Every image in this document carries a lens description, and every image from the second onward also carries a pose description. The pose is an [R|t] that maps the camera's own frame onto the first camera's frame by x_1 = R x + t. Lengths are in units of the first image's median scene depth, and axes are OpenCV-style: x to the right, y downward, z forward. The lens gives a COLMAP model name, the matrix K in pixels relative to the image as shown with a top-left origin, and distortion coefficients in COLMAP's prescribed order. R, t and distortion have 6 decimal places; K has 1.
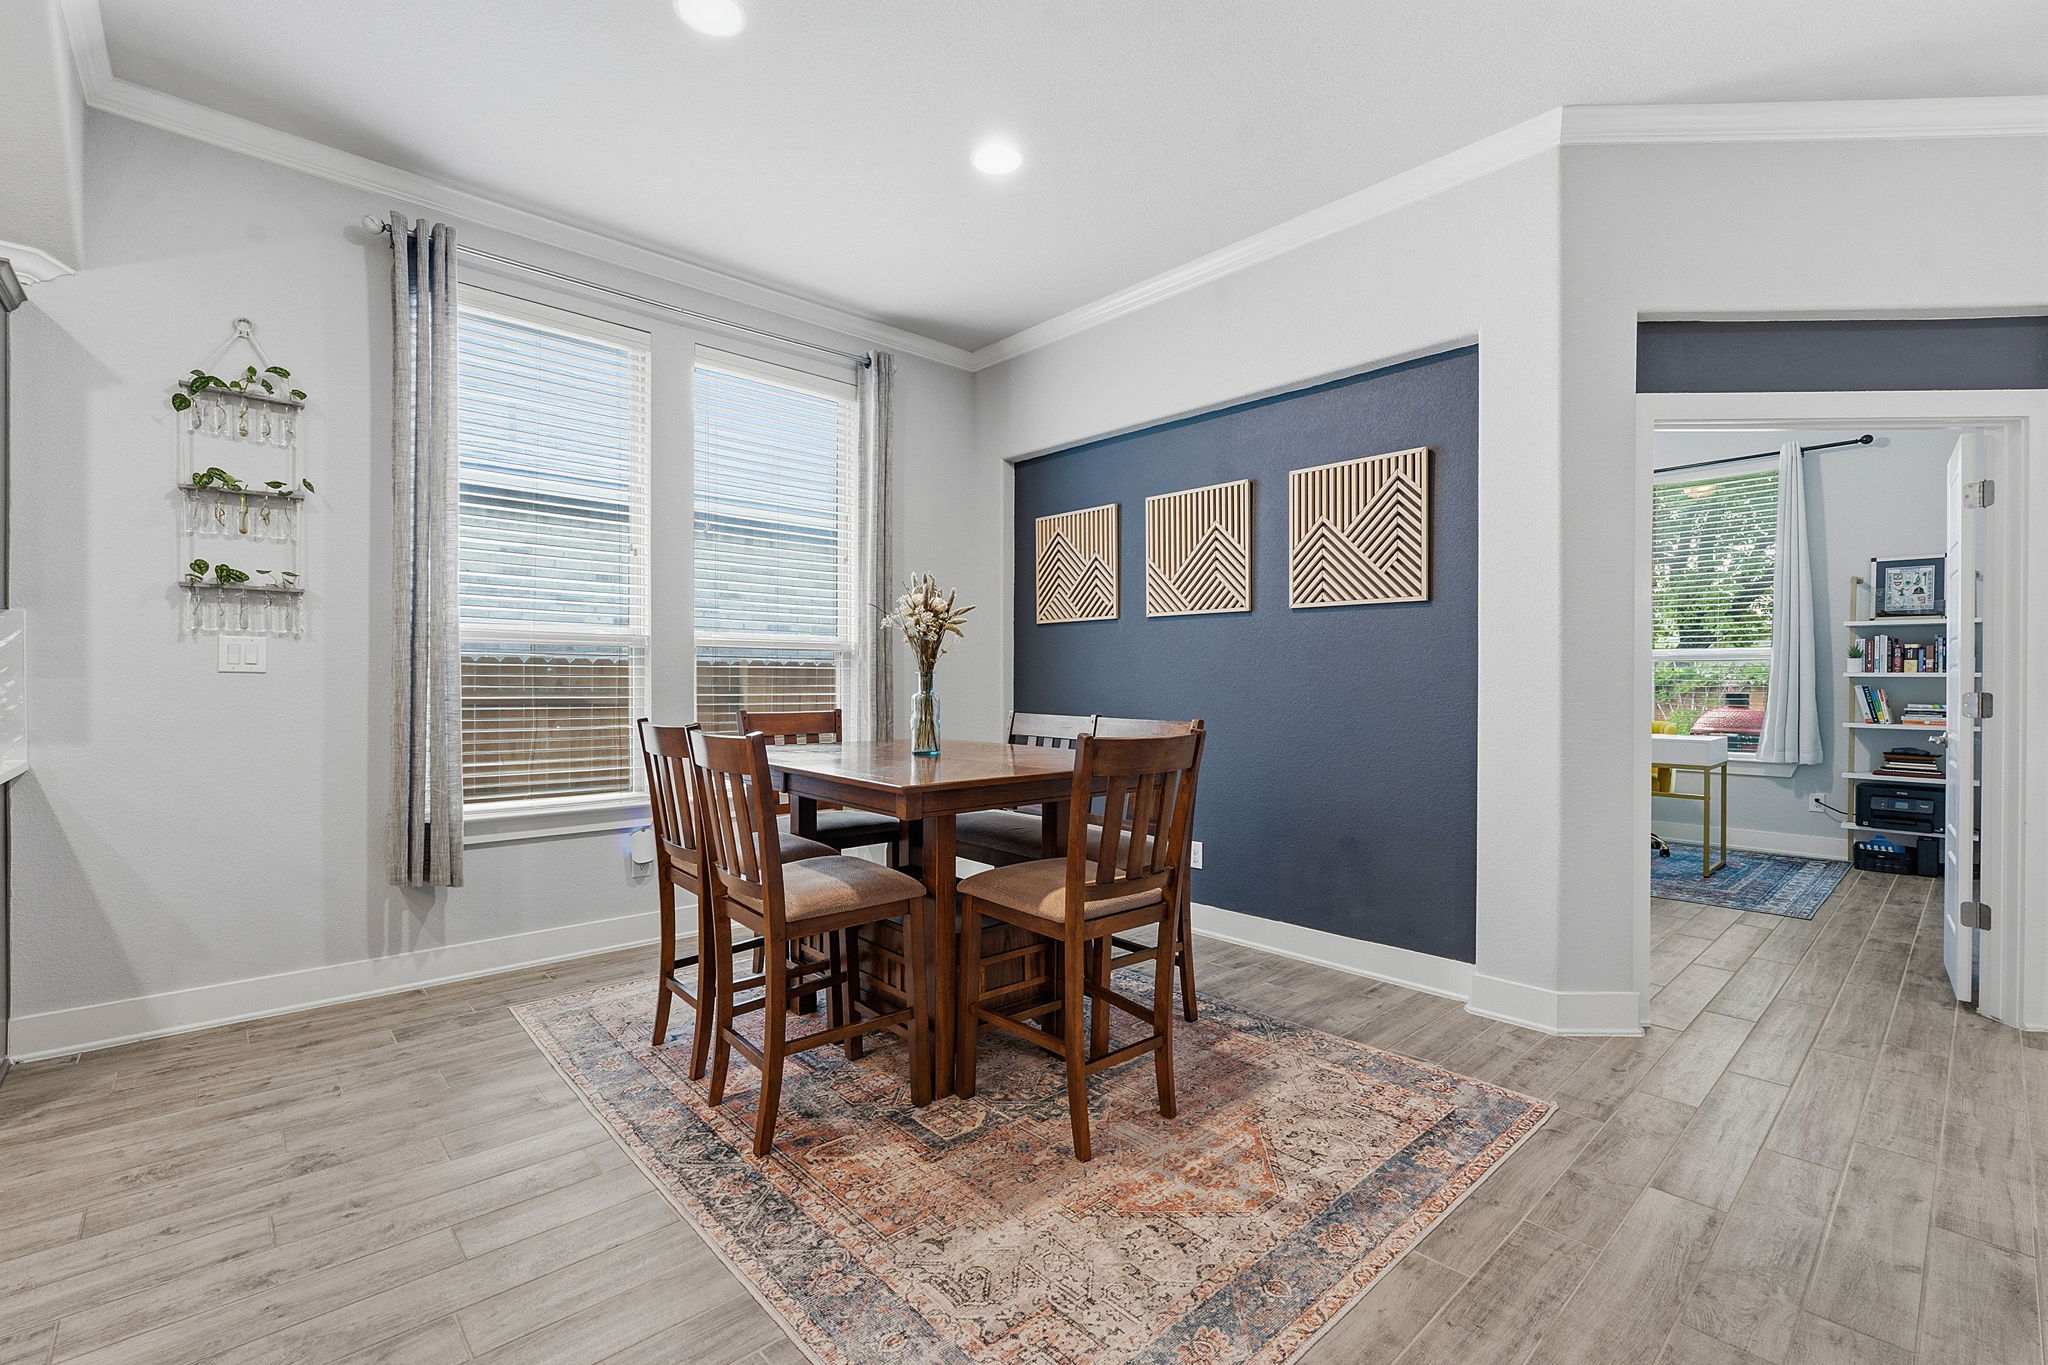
lens RADIAL K [[894.7, 0, 1024.0], [0, 894.7, 682.5], [0, 0, 1]] dist [-0.007597, 0.000010]
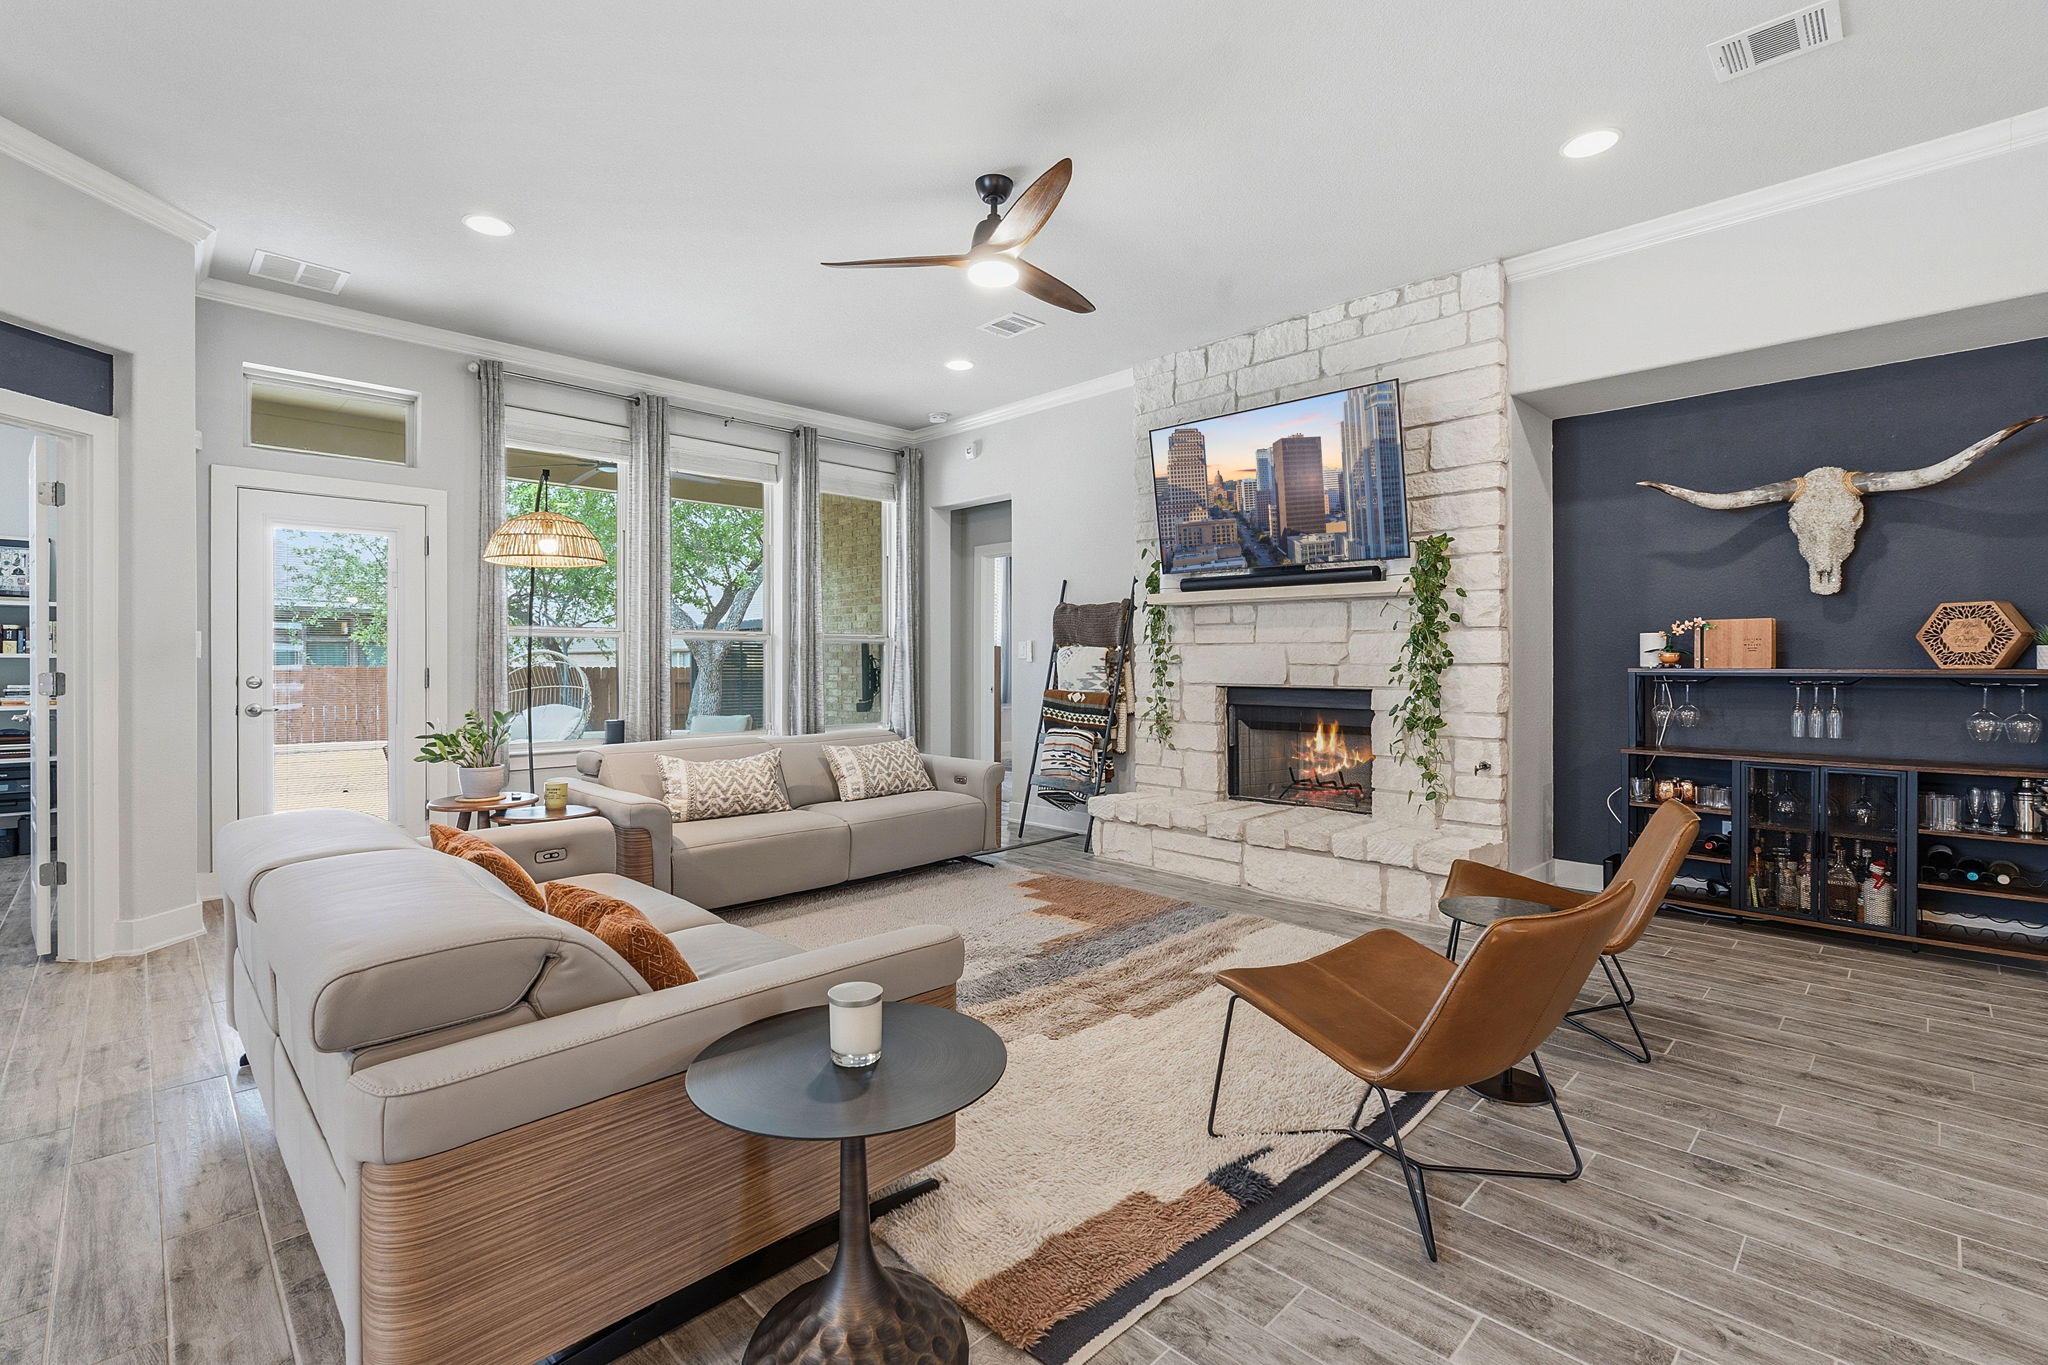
lens RADIAL K [[909.9, 0, 1030.5], [0, 909.9, 665.6], [0, 0, 1]] dist [-0.001424, 0.000087]
pose [[-0.037289, -0.007791, 0.999274, -0.099039], [0.005031, 0.999955, 0.007984, -0.000215], [-0.999292, 0.005325, -0.037248, -0.170906]]
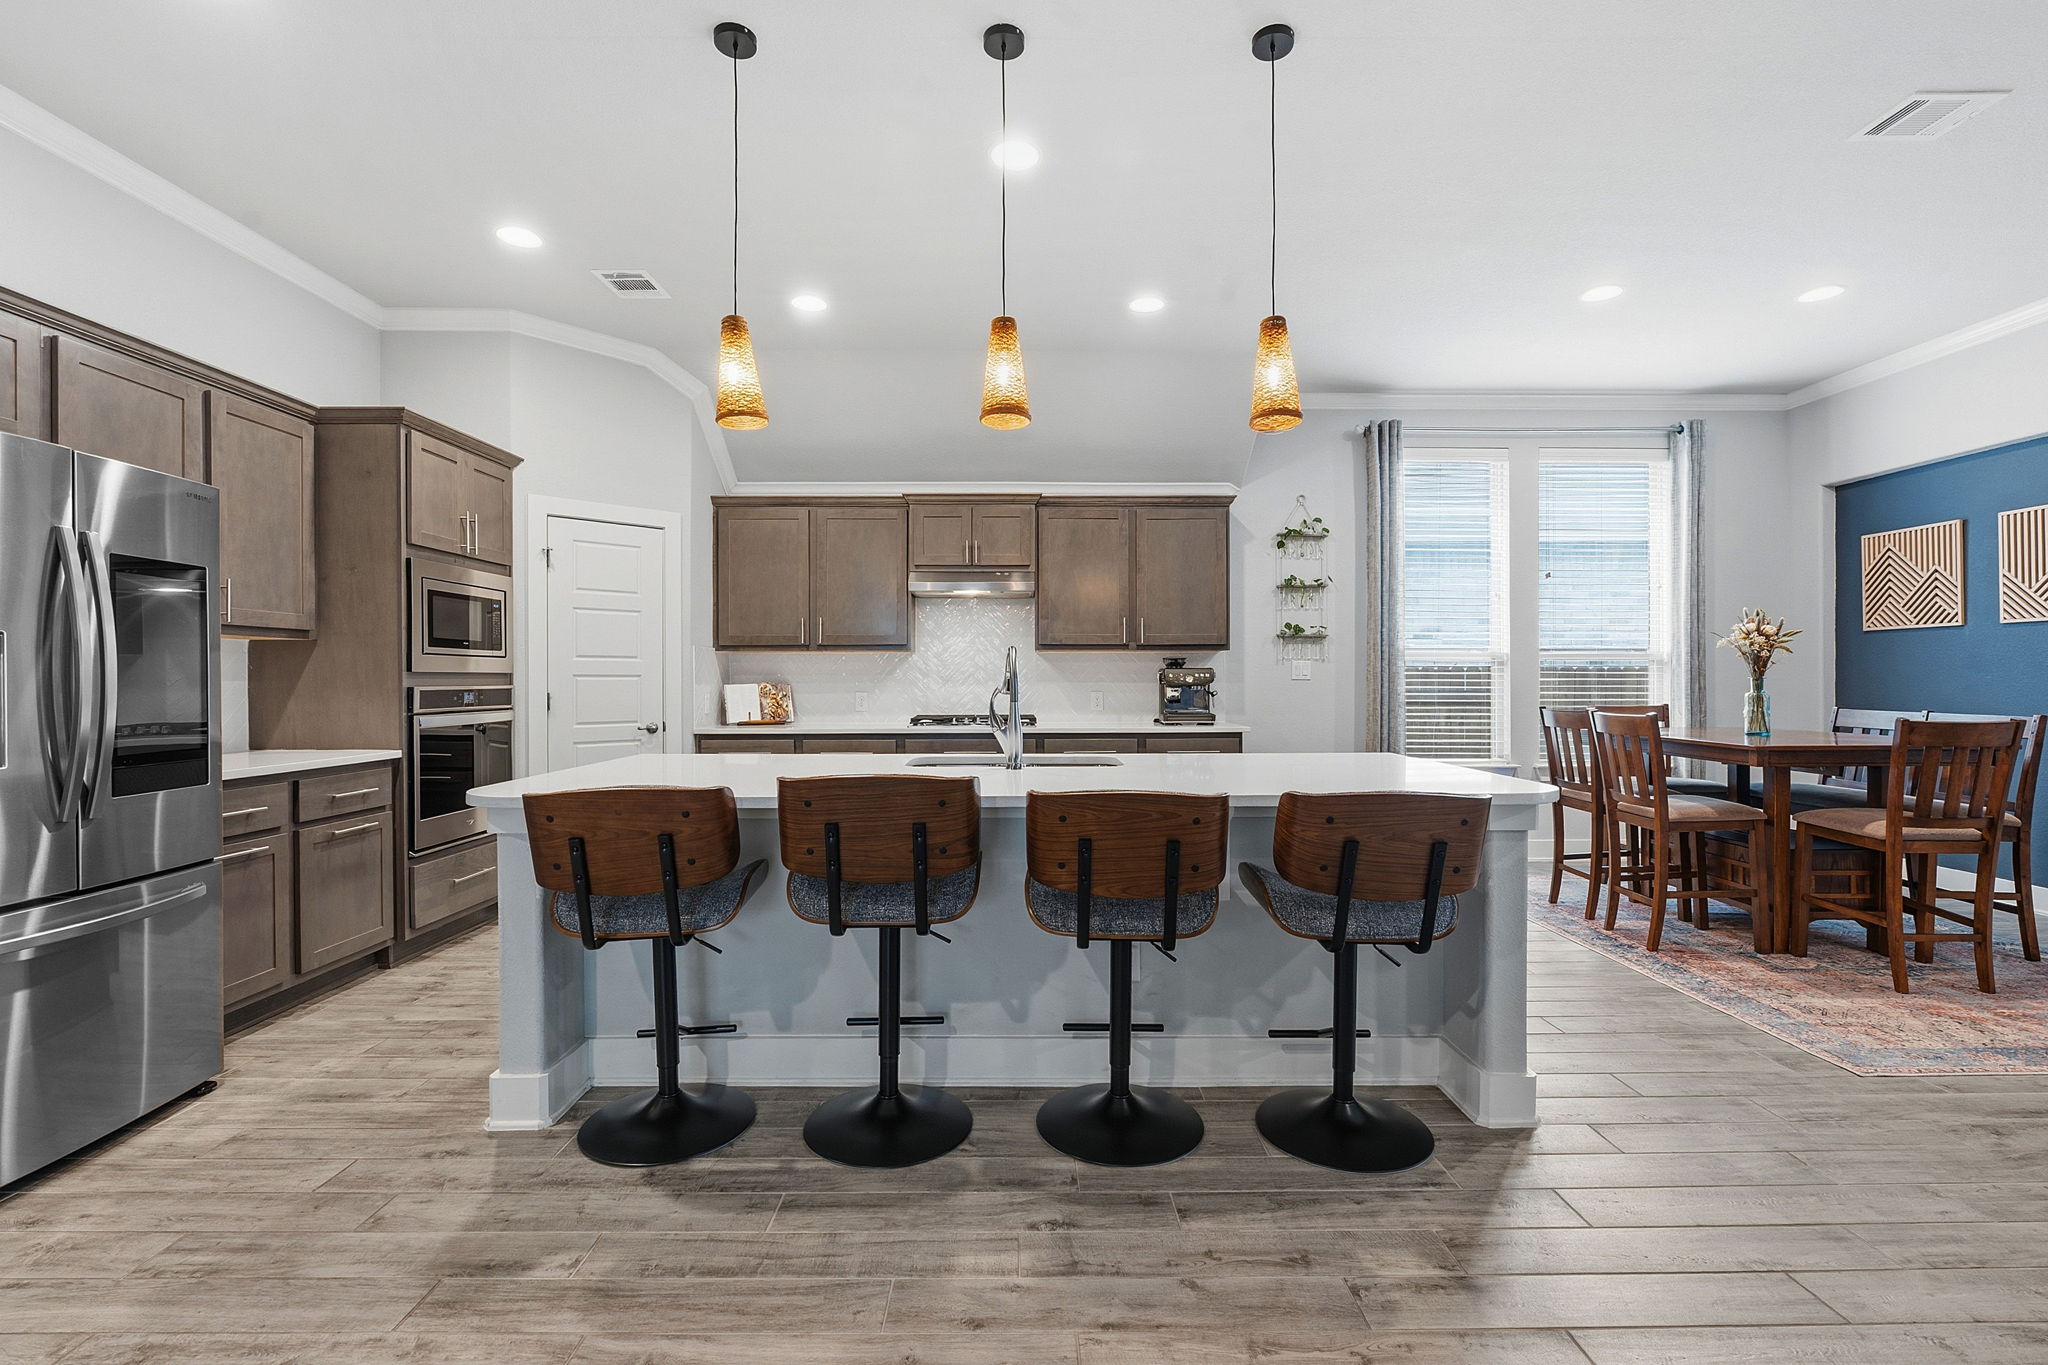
lens RADIAL K [[905.6, 0, 1024.0], [0, 905.6, 682.5], [0, 0, 1]] dist [-0.006861, 0.000094]
pose [[0.739797, -0.002042, -0.672827, -0.006938], [0.000973, 0.999998, -0.001965, -0.001718], [0.672830, 0.000799, 0.739797, -0.839791]]
